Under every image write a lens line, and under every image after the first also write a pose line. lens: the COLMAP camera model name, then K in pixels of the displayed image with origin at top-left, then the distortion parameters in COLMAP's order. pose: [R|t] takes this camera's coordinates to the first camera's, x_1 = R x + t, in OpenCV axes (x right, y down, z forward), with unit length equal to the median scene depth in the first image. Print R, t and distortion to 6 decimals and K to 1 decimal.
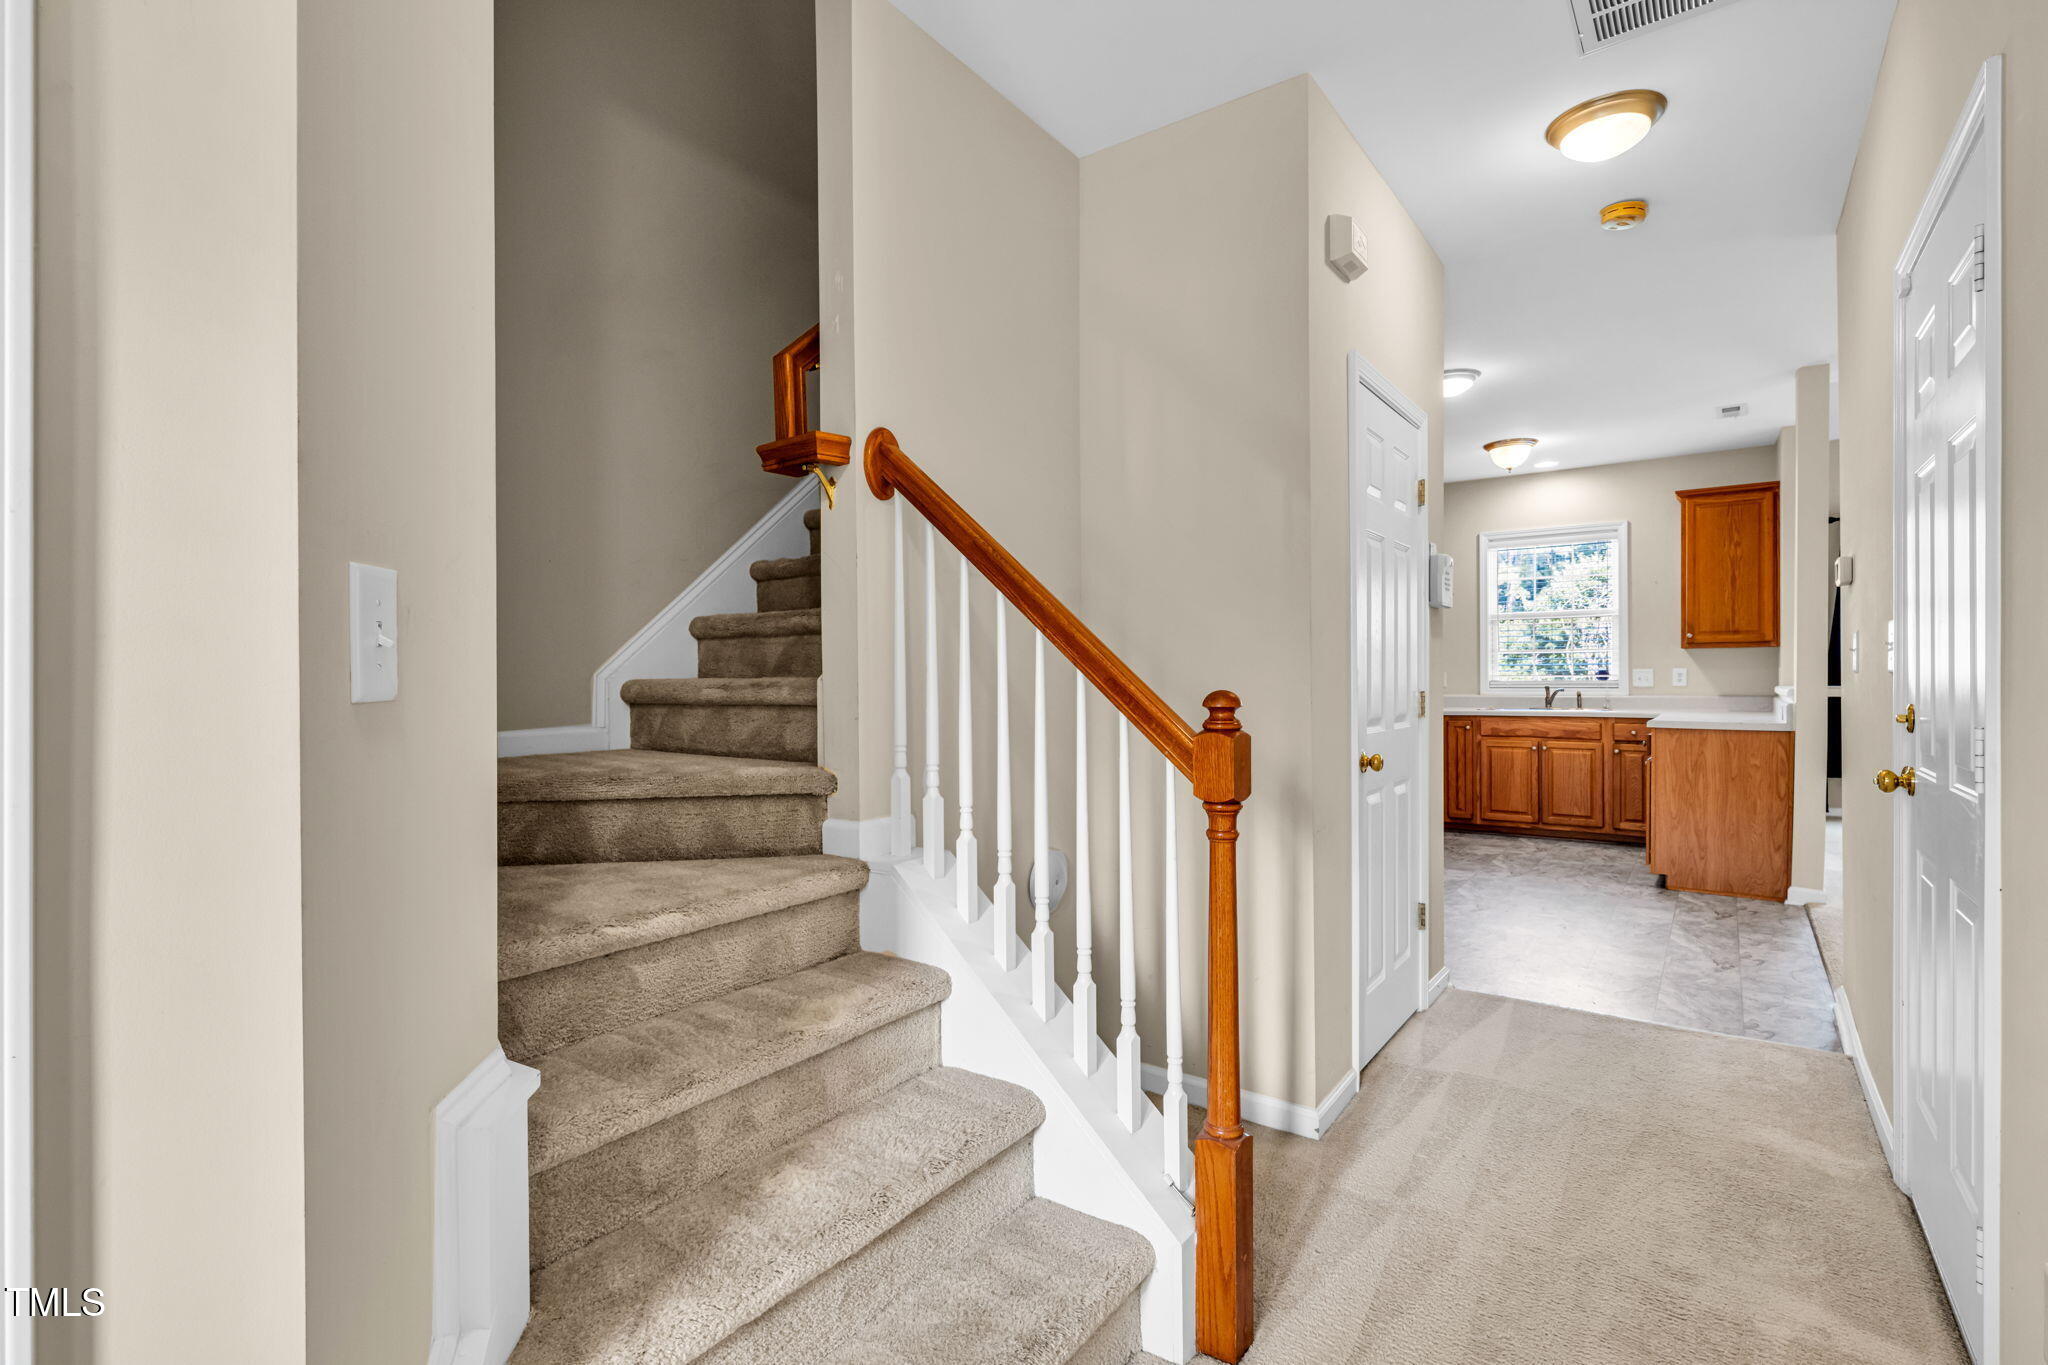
lens RADIAL K [[943.3, 0, 1020.9], [0, 943.3, 674.3], [0, 0, 1]] dist [0.003465, 0.000268]
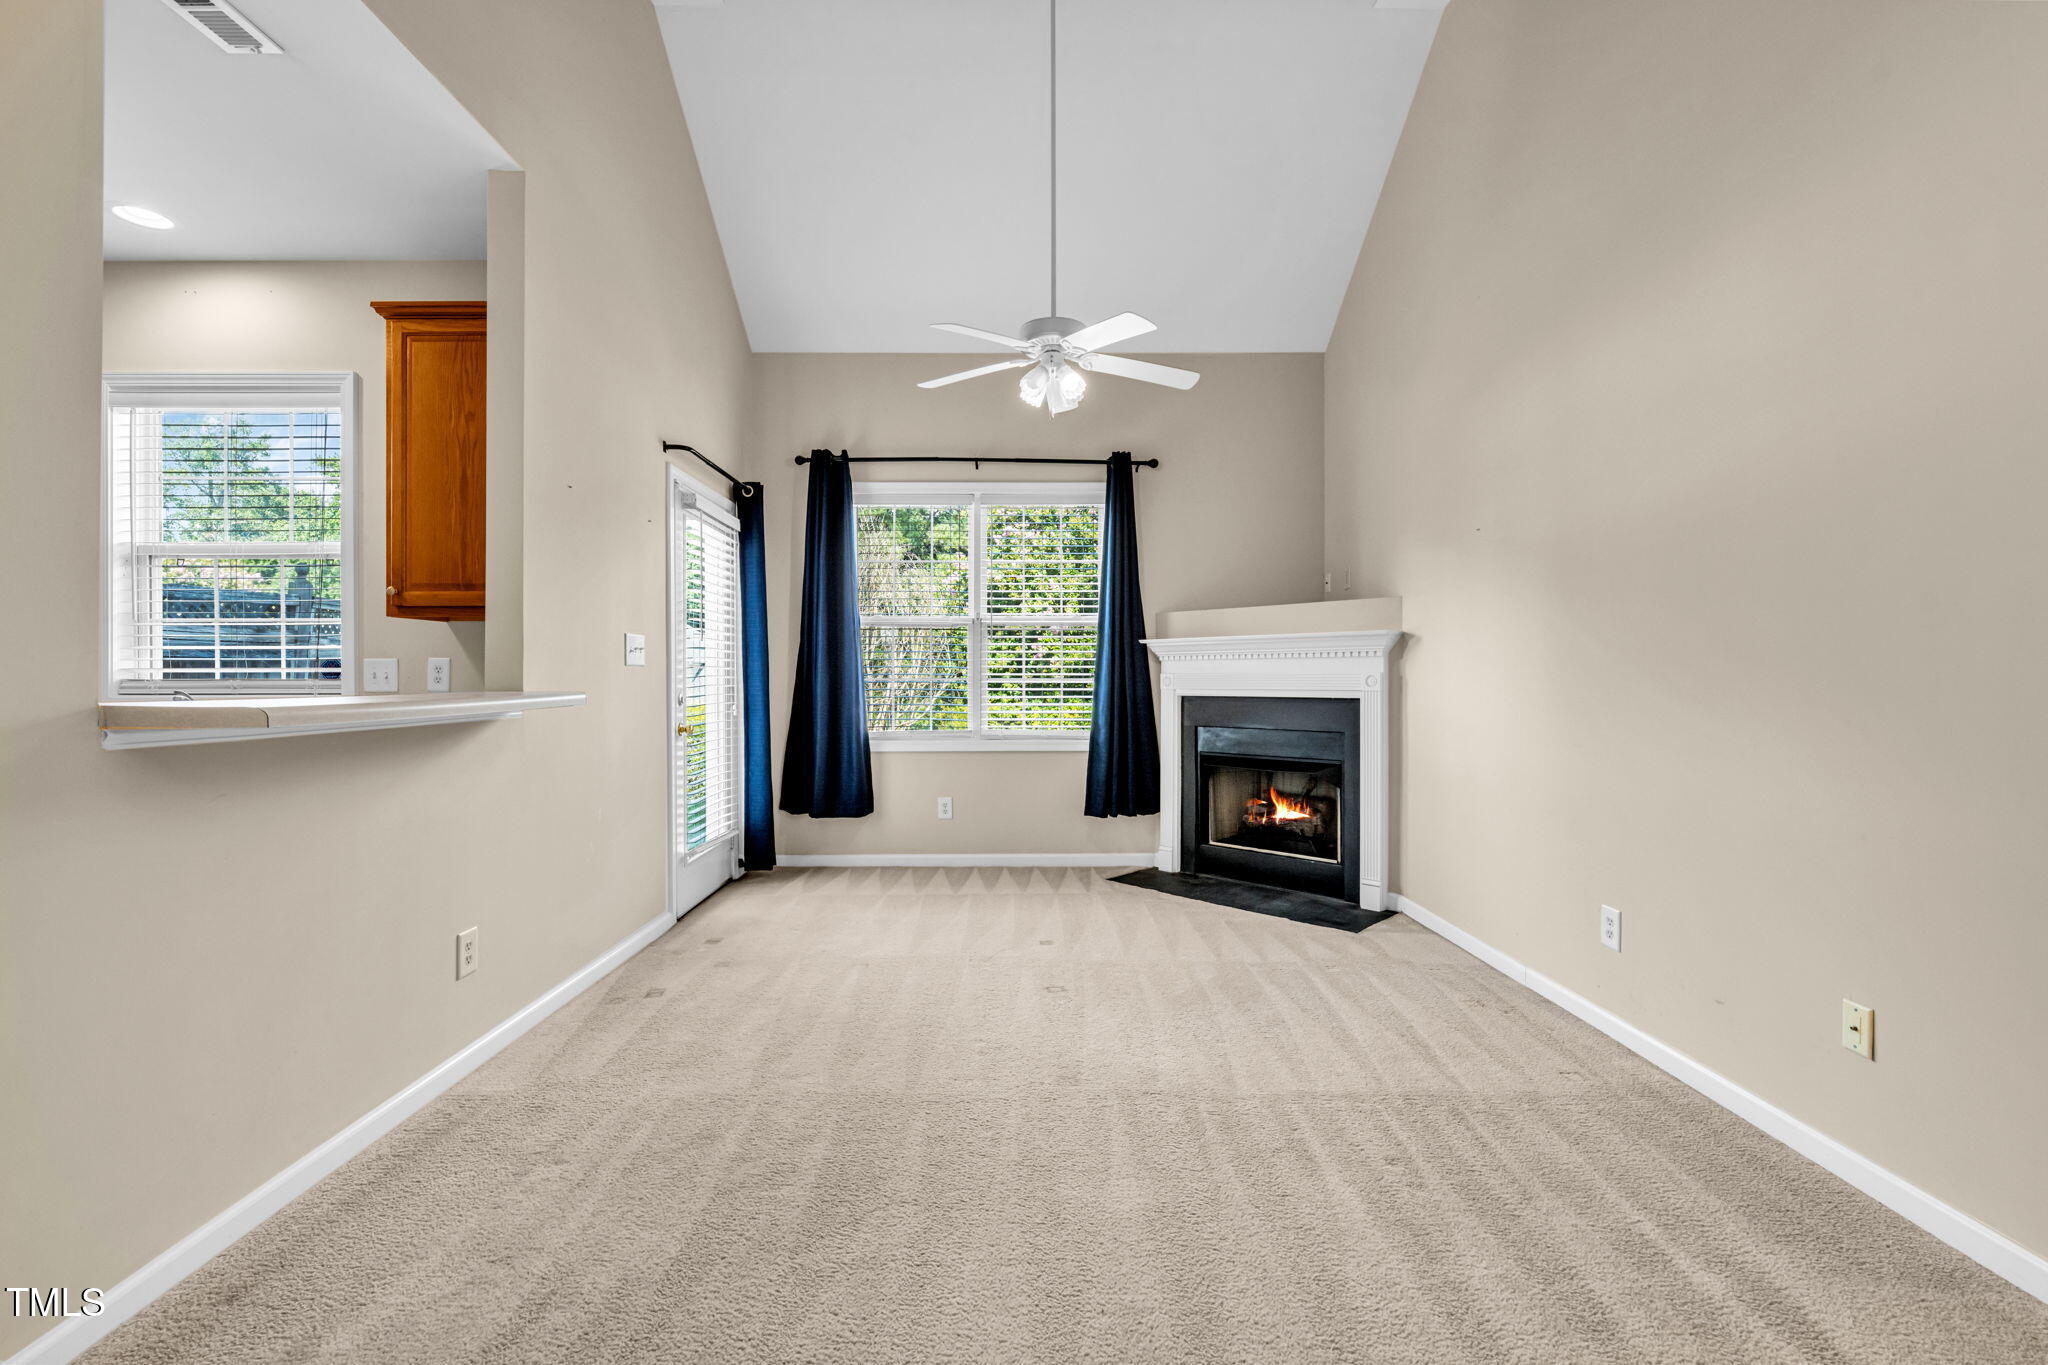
lens RADIAL K [[862.8, 0, 1026.4], [0, 862.8, 681.7], [0, 0, 1]] dist [-0.005308, 0.001806]
pose [[0.795861, -0.000641, 0.605478, 0.692967], [-0.003762, 0.999975, 0.006003, 0.004012], [-0.605467, -0.007055, 0.795839, 0.423612]]
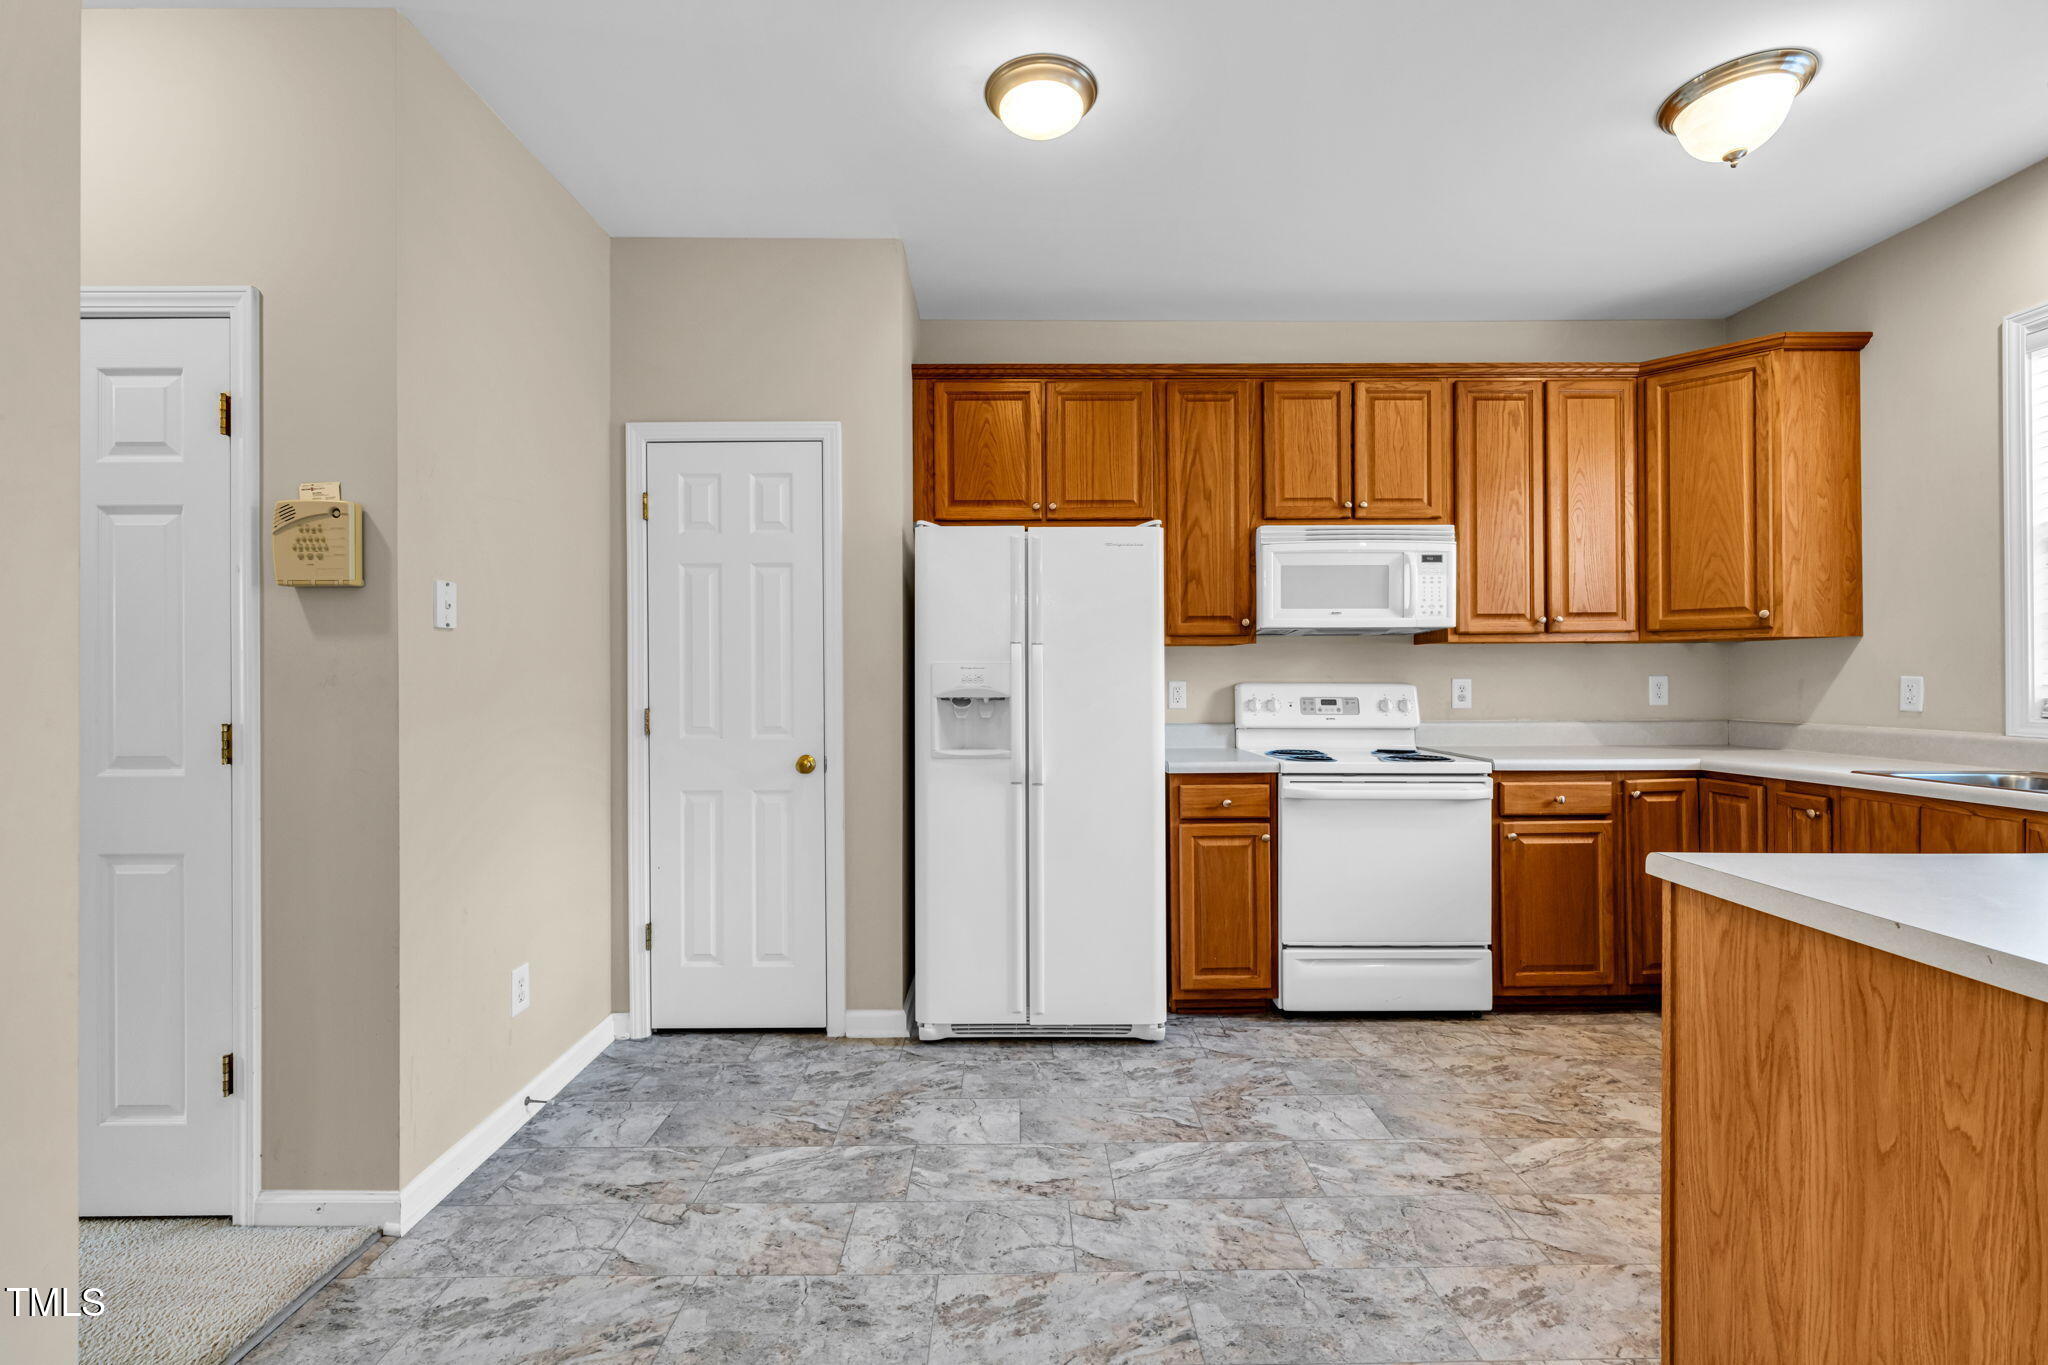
lens RADIAL K [[862.8, 0, 1014.3], [0, 862.8, 671.2], [0, 0, 1]] dist [-0.005308, 0.001806]
pose [[0.597017, -0.003556, -0.802221, 0.608203], [0.005572, 0.999984, -0.000286, -0.007686], [0.802210, -0.004299, 0.597027, 0.537869]]
